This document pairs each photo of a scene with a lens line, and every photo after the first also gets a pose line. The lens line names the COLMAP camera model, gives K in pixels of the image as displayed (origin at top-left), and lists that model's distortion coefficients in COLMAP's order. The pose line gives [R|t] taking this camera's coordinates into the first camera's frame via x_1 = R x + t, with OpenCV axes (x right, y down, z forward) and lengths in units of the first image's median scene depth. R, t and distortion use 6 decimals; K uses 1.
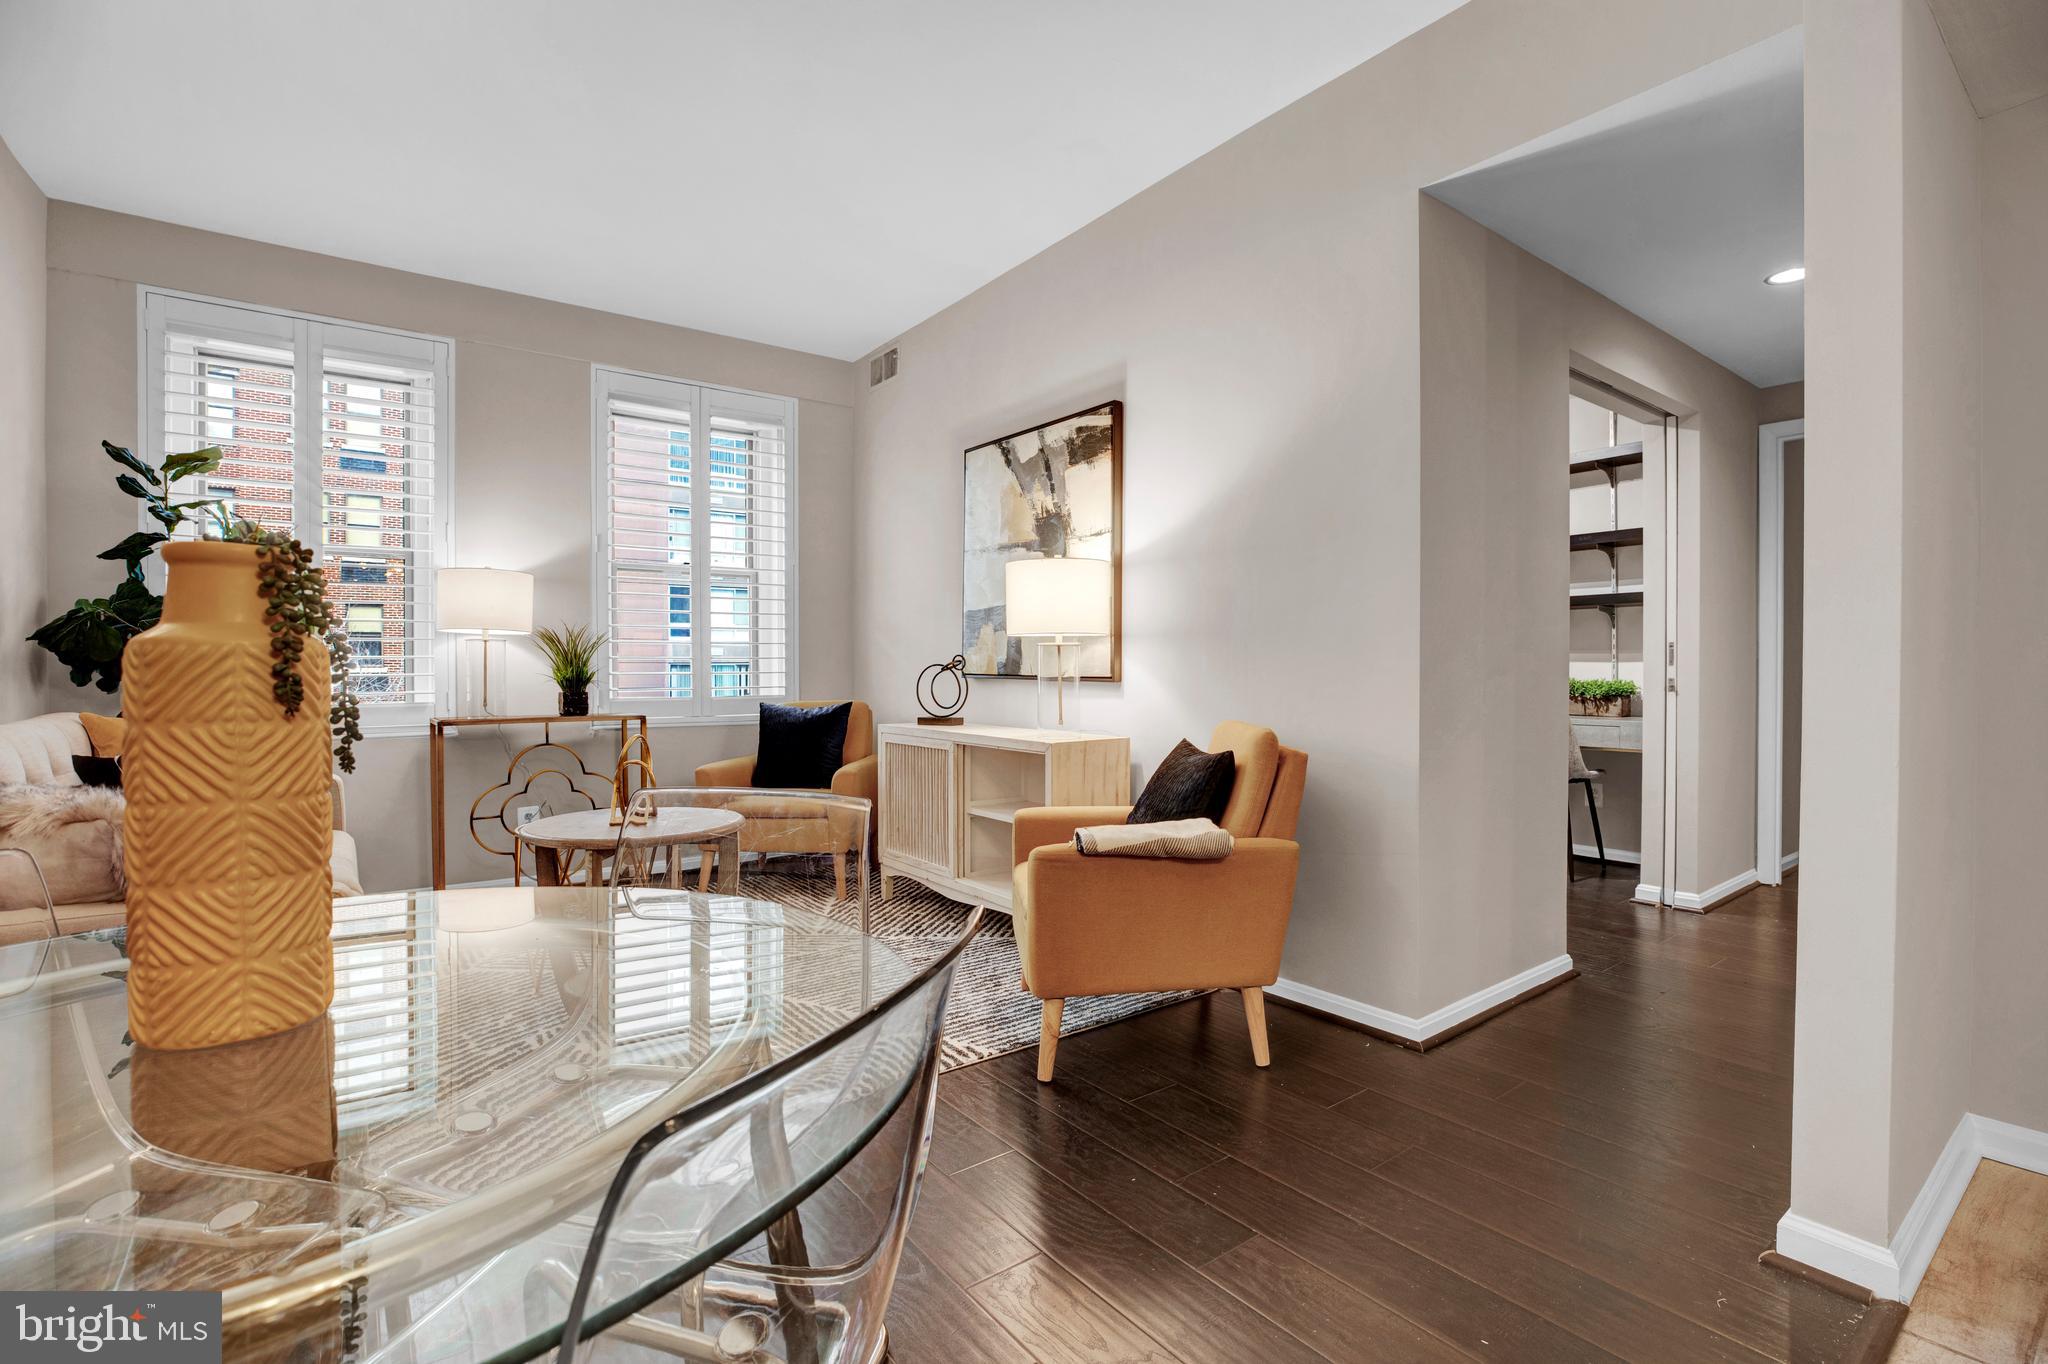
lens RADIAL K [[939.4, 0, 1043.0], [0, 939.4, 684.6], [0, 0, 1]] dist [-0.040563, 0.011041]
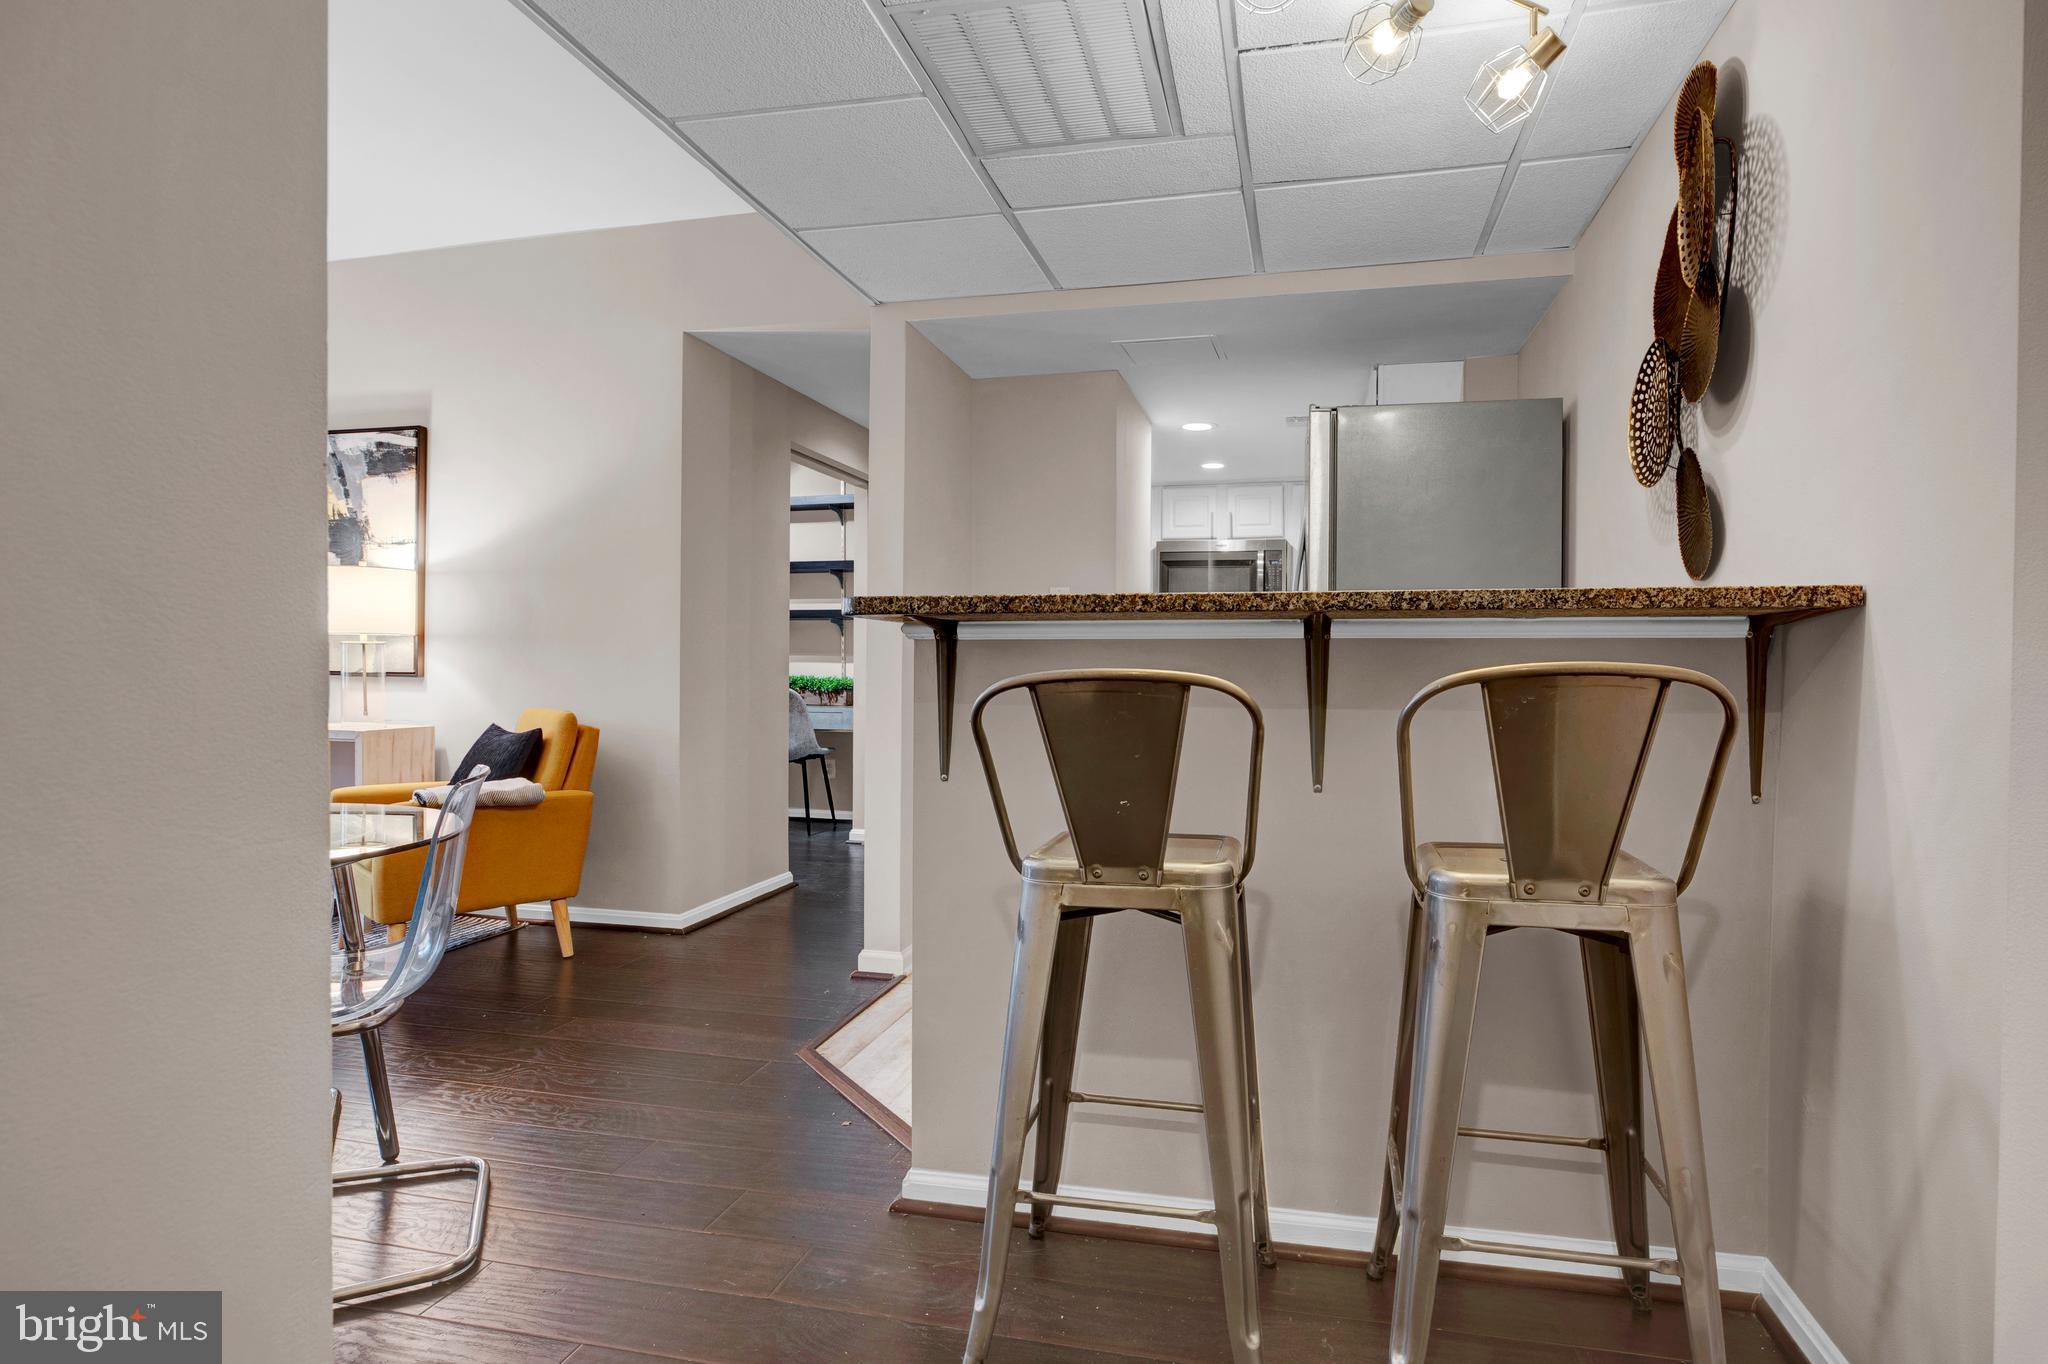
lens RADIAL K [[1095.8, 0, 1042.2], [0, 1095.8, 681.1], [0, 0, 1]] dist [-0.026283, 0.000828]
pose [[0.778032, 0.000509, 0.628224, -0.151081], [0.000991, 0.999997, -0.002038, 0.005247], [-0.628223, 0.002208, 0.778030, -0.454208]]
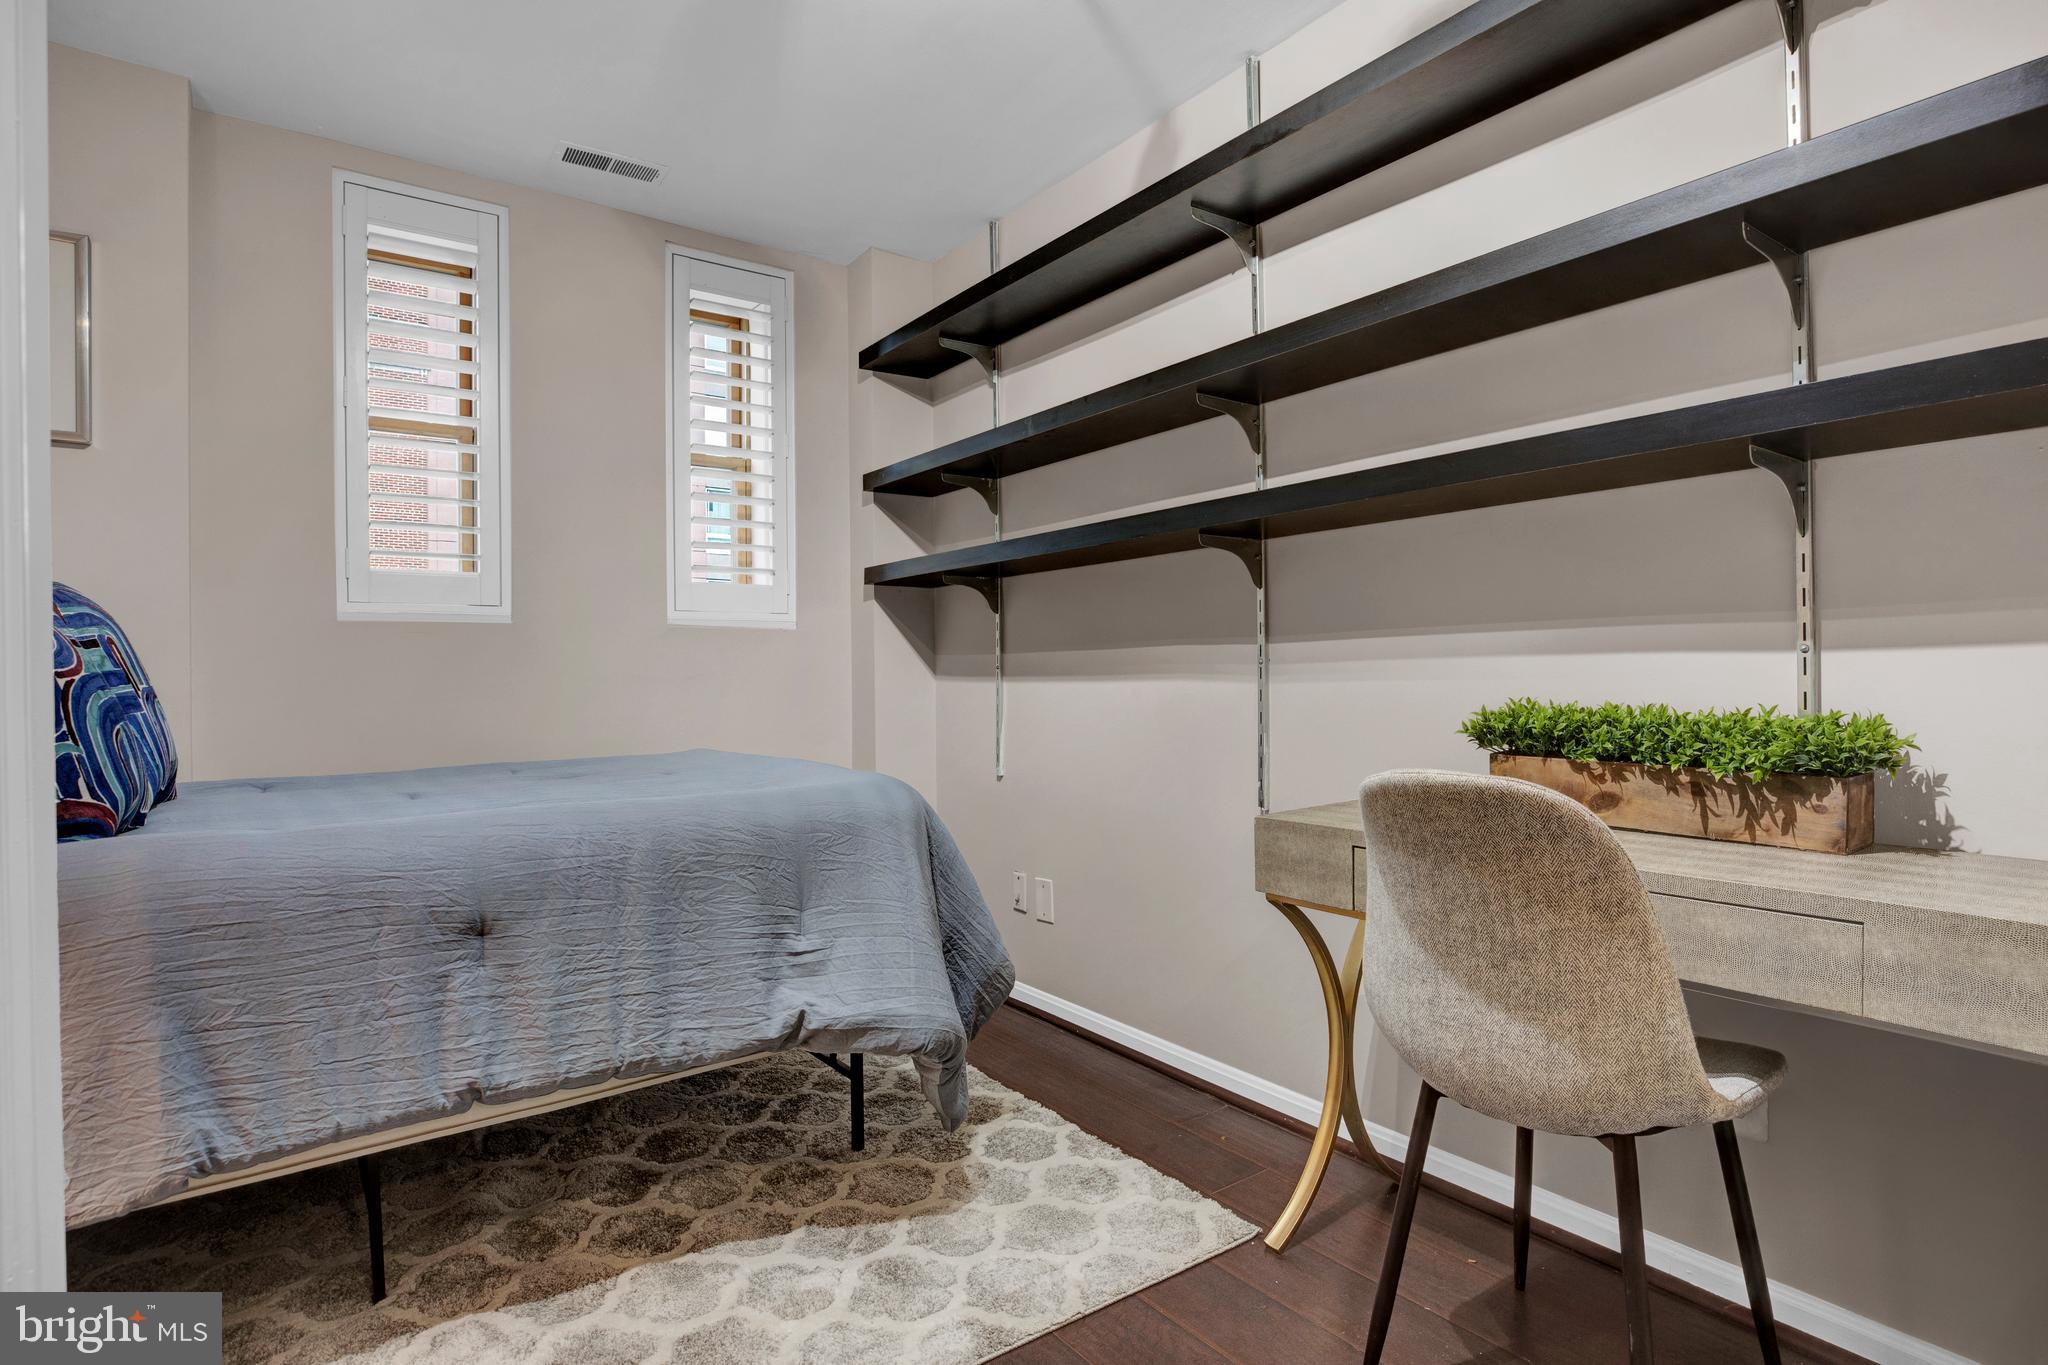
lens RADIAL K [[1053.7, 0, 1027.0], [0, 1053.7, 681.2], [0, 0, 1]] dist [-0.017765, -0.000442]
pose [[0.999537, -0.006571, -0.029707, 0.517525], [0.006311, 0.999941, -0.008815, -0.017245], [0.029763, 0.008623, 0.999520, 0.900763]]
